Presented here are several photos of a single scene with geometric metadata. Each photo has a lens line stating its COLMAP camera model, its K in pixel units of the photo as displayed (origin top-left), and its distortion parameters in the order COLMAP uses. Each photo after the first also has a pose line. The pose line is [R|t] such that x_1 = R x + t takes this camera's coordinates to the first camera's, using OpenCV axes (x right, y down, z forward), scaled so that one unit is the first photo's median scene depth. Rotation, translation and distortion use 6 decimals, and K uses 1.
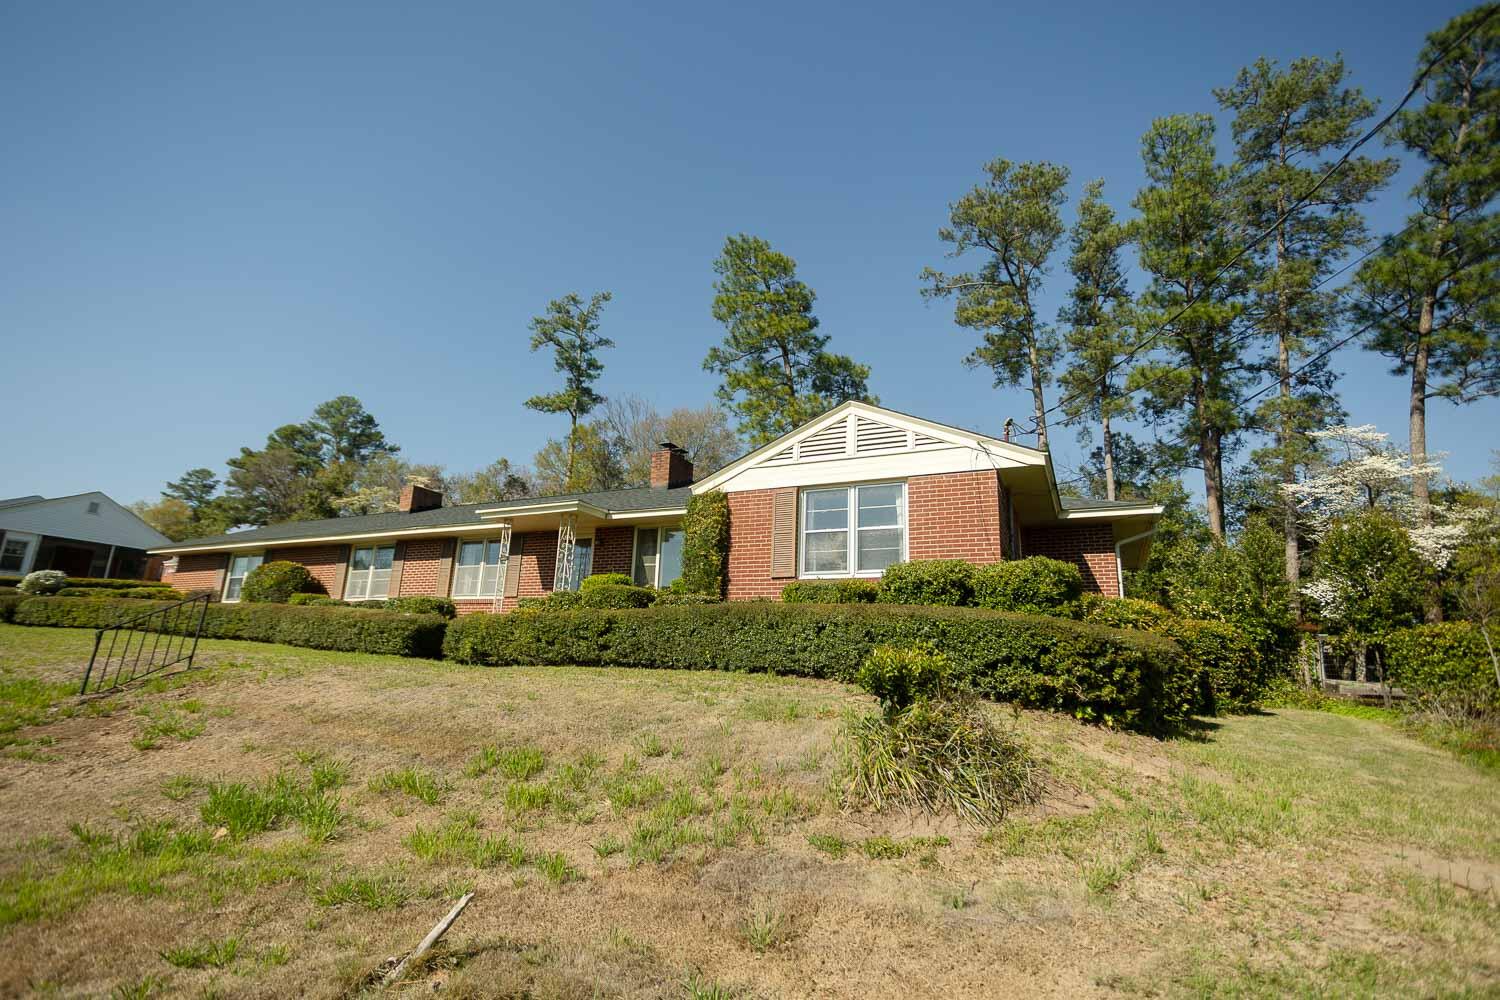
lens RADIAL K [[720.7, 0, 741.5], [0, 720.7, 489.8], [0, 0, 1]] dist [-0.047951, 0.030276]
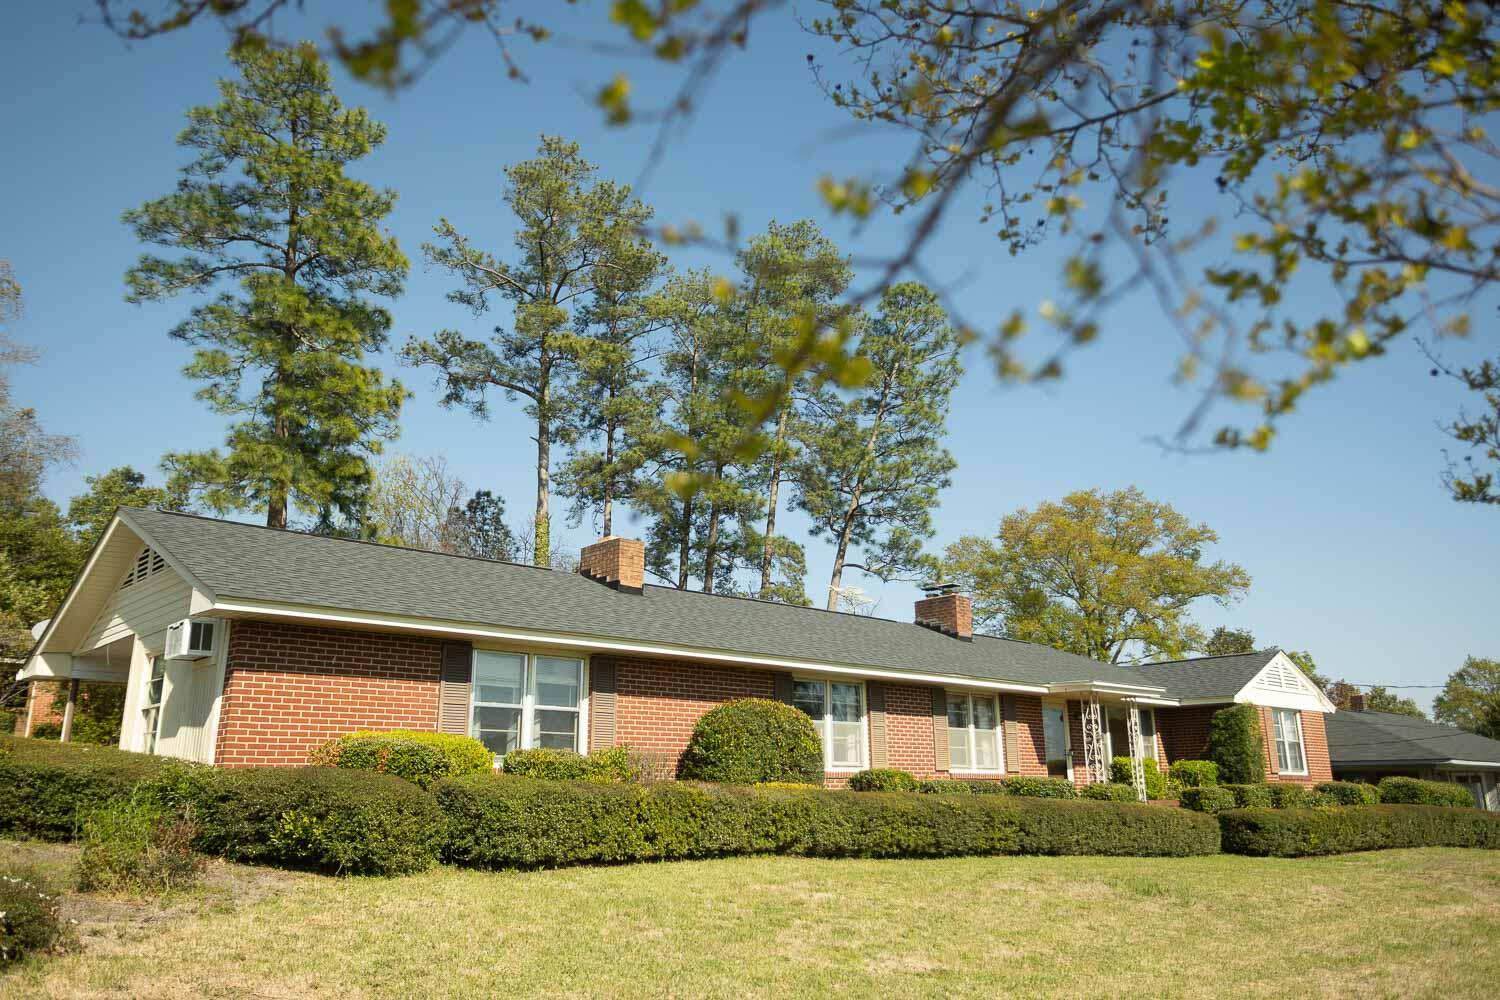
lens RADIAL K [[1114.2, 0, 732.1], [0, 1114.2, 489.6], [0, 0, 1]] dist [-0.002036, 0.003276]
pose [[0.369852, 0.206534, 0.905844, -0.611798], [-0.217202, 0.967183, -0.131837, 0.026941], [-0.903345, -0.147991, 0.402574, 0.298946]]
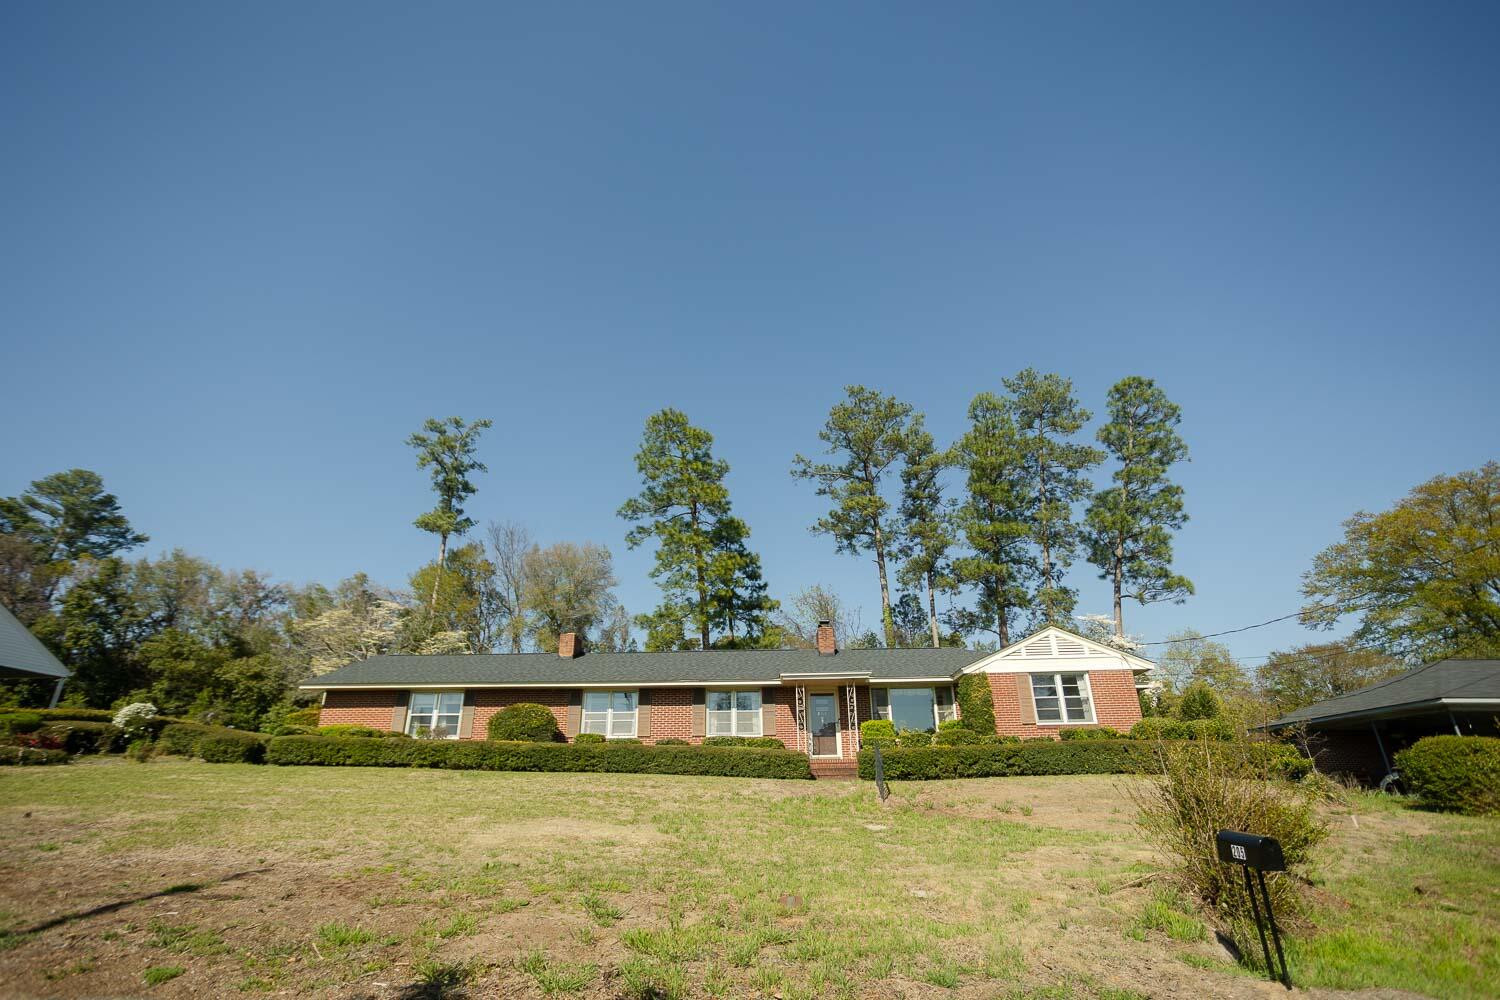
lens RADIAL K [[720.7, 0, 741.5], [0, 720.7, 489.8], [0, 0, 1]] dist [-0.047951, 0.030276]
pose [[0.911812, 0.126039, 0.390784, -0.346177], [-0.061453, 0.982893, -0.173623, -0.025622], [-0.405982, 0.134296, 0.903960, -0.104317]]
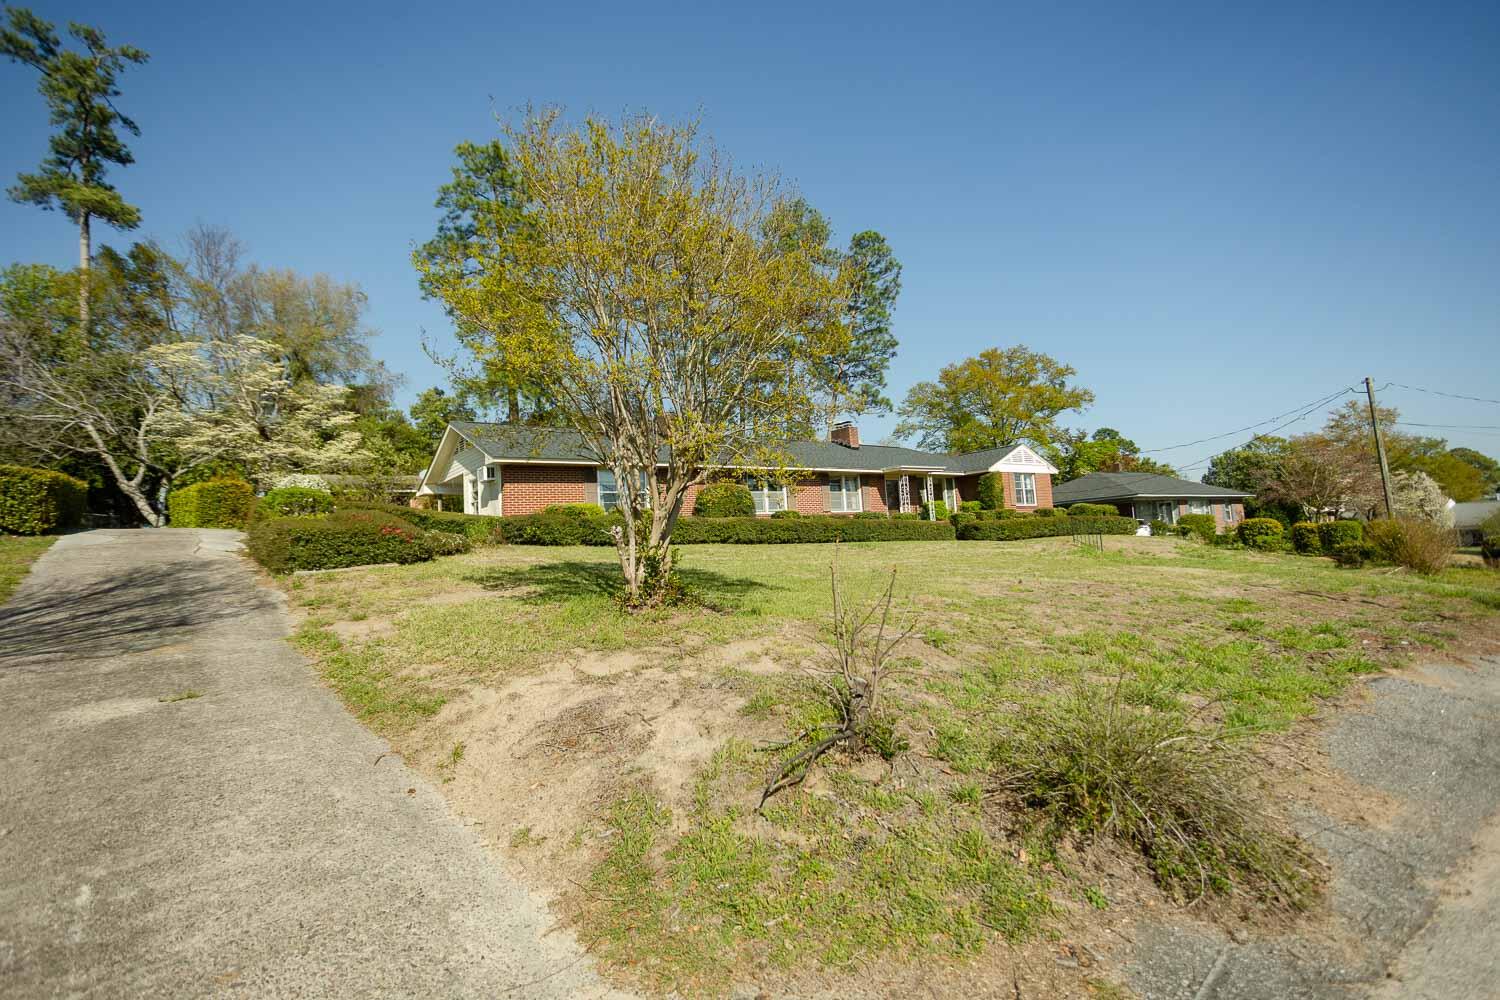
lens RADIAL K [[720.7, 0, 741.5], [0, 720.7, 489.8], [0, 0, 1]] dist [-0.047951, 0.030276]
pose [[0.456479, 0.012713, 0.889643, -0.736120], [-0.150482, 0.986596, 0.063115, 0.012630], [-0.876916, -0.162686, 0.452273, 0.174448]]
